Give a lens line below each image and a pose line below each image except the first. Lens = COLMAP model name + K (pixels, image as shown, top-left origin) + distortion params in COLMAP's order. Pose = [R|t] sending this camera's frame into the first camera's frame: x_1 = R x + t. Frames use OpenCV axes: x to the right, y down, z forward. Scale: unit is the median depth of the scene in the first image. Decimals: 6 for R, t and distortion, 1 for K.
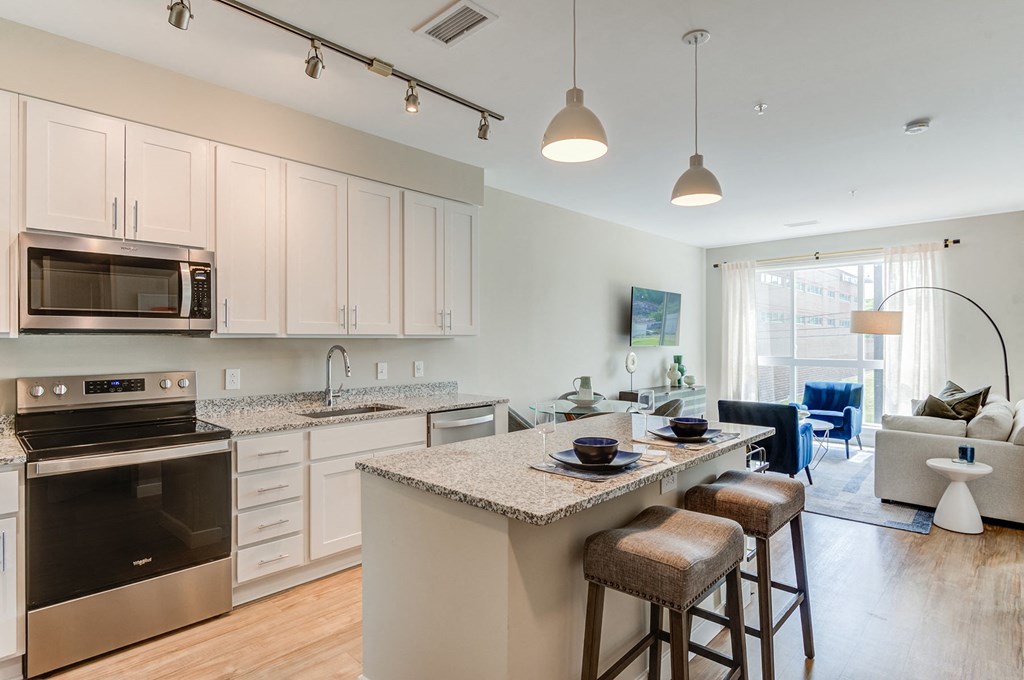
lens RADIAL K [[526.7, 0, 513.4], [0, 526.7, 340.5], [0, 0, 1]] dist [-0.001127, 0.000151]
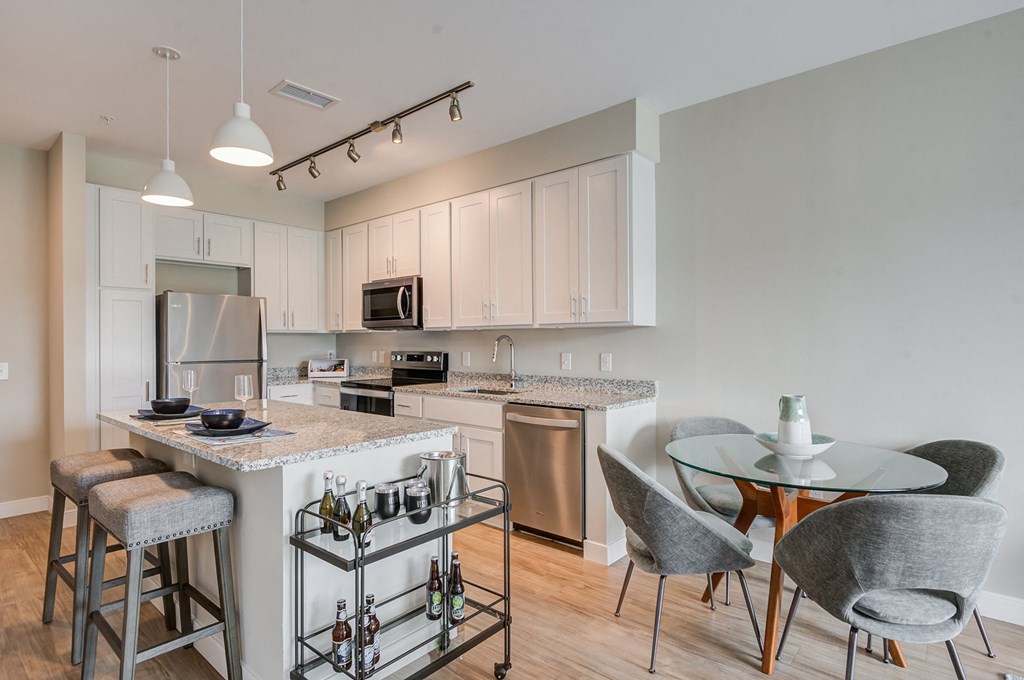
lens RADIAL K [[526.7, 0, 513.7], [0, 526.7, 339.1], [0, 0, 1]] dist [-0.001127, 0.000151]
pose [[0.057090, 0.000388, -0.998369, 0.833178], [0.003690, 0.999993, 0.000599, 0.016920], [0.998362, -0.003718, 0.057088, 0.956867]]
